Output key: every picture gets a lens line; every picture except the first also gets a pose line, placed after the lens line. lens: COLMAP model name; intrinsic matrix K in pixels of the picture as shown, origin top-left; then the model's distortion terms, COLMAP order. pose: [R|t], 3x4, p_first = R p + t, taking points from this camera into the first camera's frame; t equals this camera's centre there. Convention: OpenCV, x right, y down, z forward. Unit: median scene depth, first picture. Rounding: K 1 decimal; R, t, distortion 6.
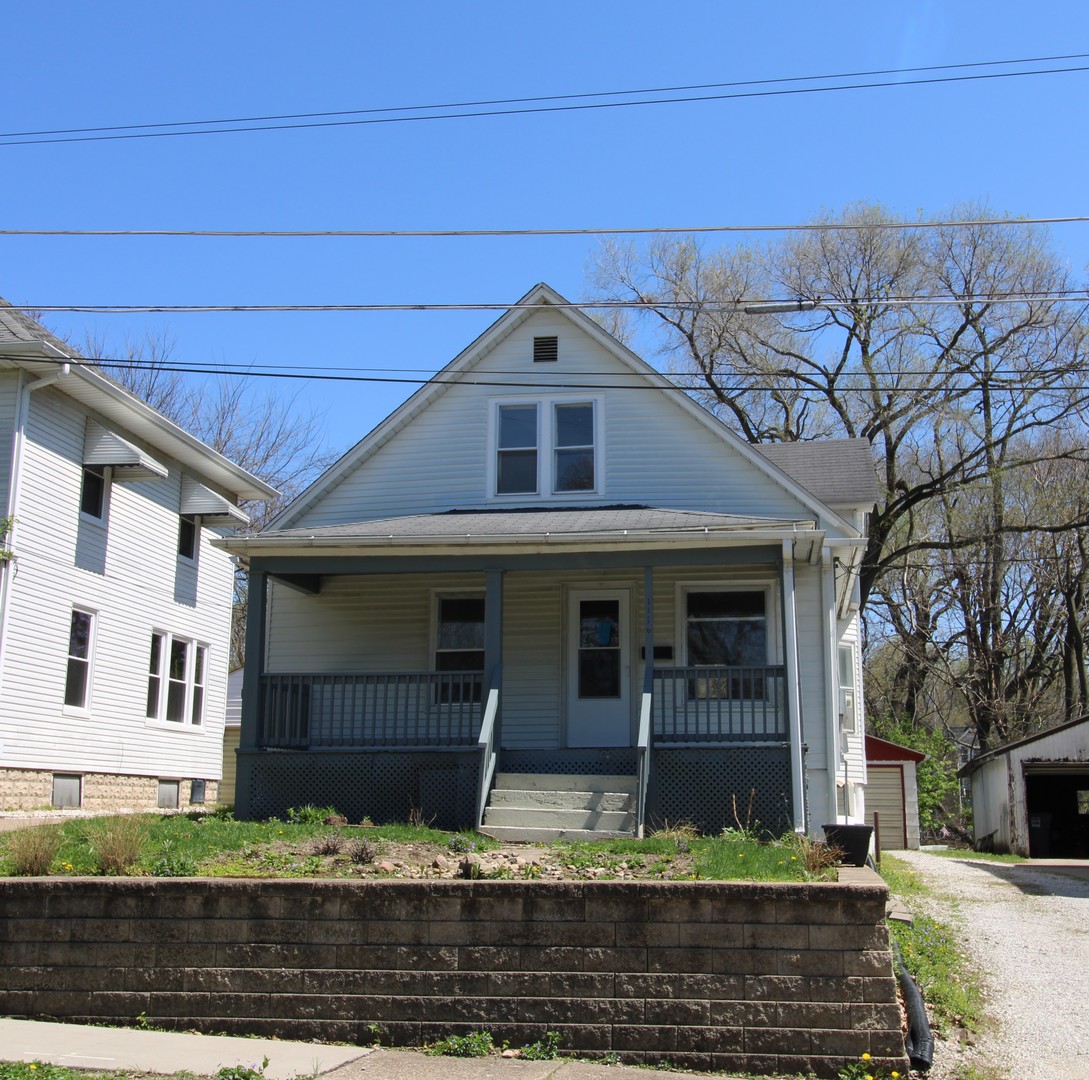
lens RADIAL K [[1415.4, 0, 544.5], [0, 1415.4, 540.0], [0, 0, 1]] dist [-0.003953, -0.012122]
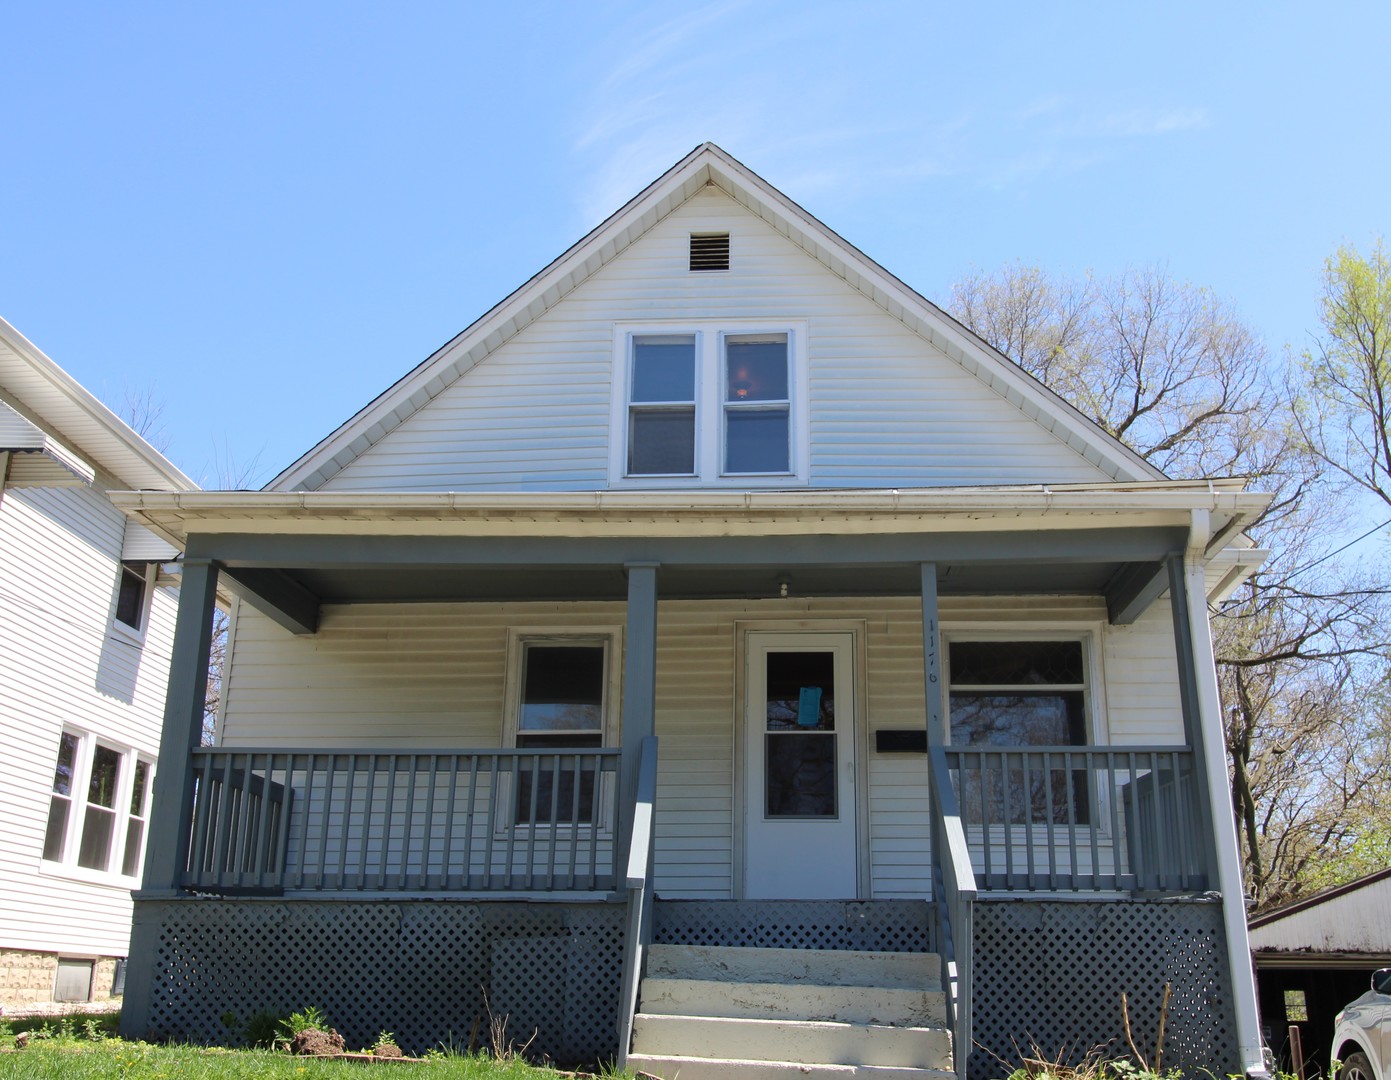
lens RADIAL K [[1478.0, 0, 692.7], [0, 1478.0, 576.0], [0, 0, 1]] dist [0.005941, -0.001207]
pose [[0.996664, 0.032989, 0.074644, -0.052589], [-0.025874, 0.995202, -0.094359, 0.070341], [-0.077399, 0.092113, 0.992736, 0.390969]]
